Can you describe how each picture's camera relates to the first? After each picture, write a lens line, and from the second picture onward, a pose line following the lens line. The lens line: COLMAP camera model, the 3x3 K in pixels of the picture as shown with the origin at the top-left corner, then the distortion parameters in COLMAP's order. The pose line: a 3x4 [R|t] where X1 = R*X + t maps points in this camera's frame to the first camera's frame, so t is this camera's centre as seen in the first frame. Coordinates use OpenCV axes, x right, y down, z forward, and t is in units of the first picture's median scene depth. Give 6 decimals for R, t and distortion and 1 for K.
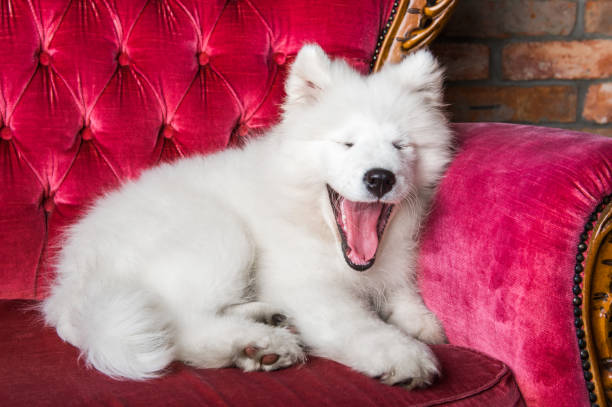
lens RADIAL K [[1047.6, 0, 304.1], [0, 1047.6, 177.4], [0, 0, 1]] dist [0.124067, 0.059198]
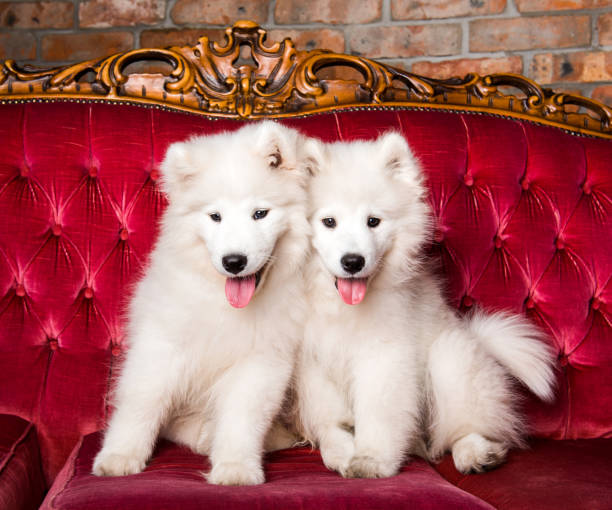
lens RADIAL K [[1027.7, 0, 292.2], [0, 1027.7, 280.8], [0, 0, 1]] dist [0.099328, 0.078923]
pose [[0.981042, 0.026189, -0.192019, -0.251559], [-0.041837, 0.996083, -0.077894, 0.038607], [0.189227, 0.084451, 0.978295, -0.240838]]
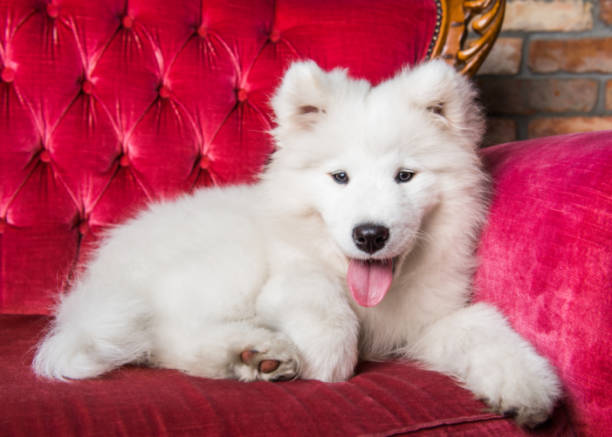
lens RADIAL K [[789.1, 0, 317.8], [0, 789.1, 225.9], [0, 0, 1]] dist [0.093874, 0.000652]
pose [[0.998139, 0.025671, -0.055304, 0.026619], [-0.030198, 0.996123, -0.082631, 0.081911], [0.052969, 0.084148, 0.995044, 0.249264]]
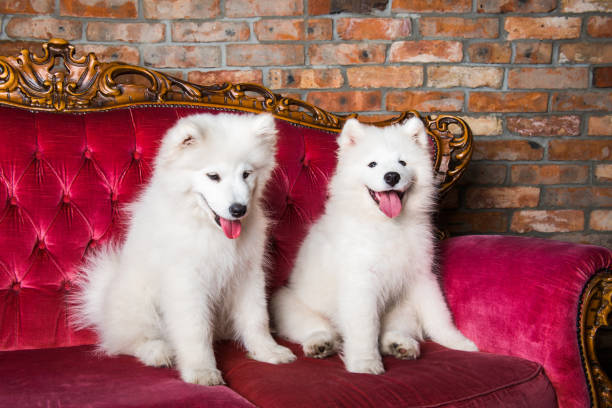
lens RADIAL K [[661.6, 0, 293.3], [0, 661.6, 220.2], [0, 0, 1]] dist [0.052386, 0.005526]
pose [[0.998206, -0.002062, 0.059844, -0.239115], [0.005755, 0.998083, -0.061615, -0.007596], [-0.059602, 0.061849, 0.996304, -0.137520]]
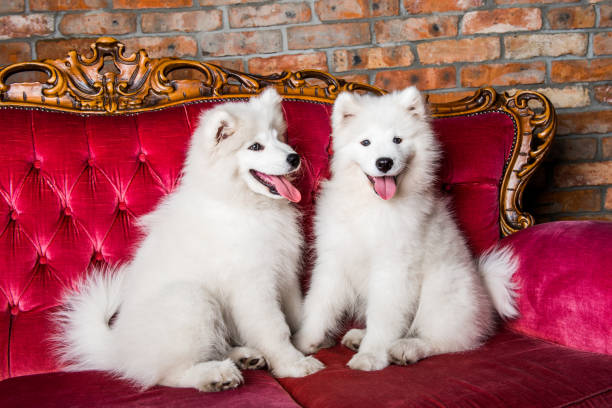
lens RADIAL K [[695.4, 0, 341.9], [0, 695.4, 199.9], [0, 0, 1]] dist [0.039842, 0.007768]
pose [[0.998519, -0.054059, 0.006043, -0.210931], [0.054326, 0.996674, -0.060734, -0.035715], [-0.002740, 0.060972, 0.998136, -0.115801]]
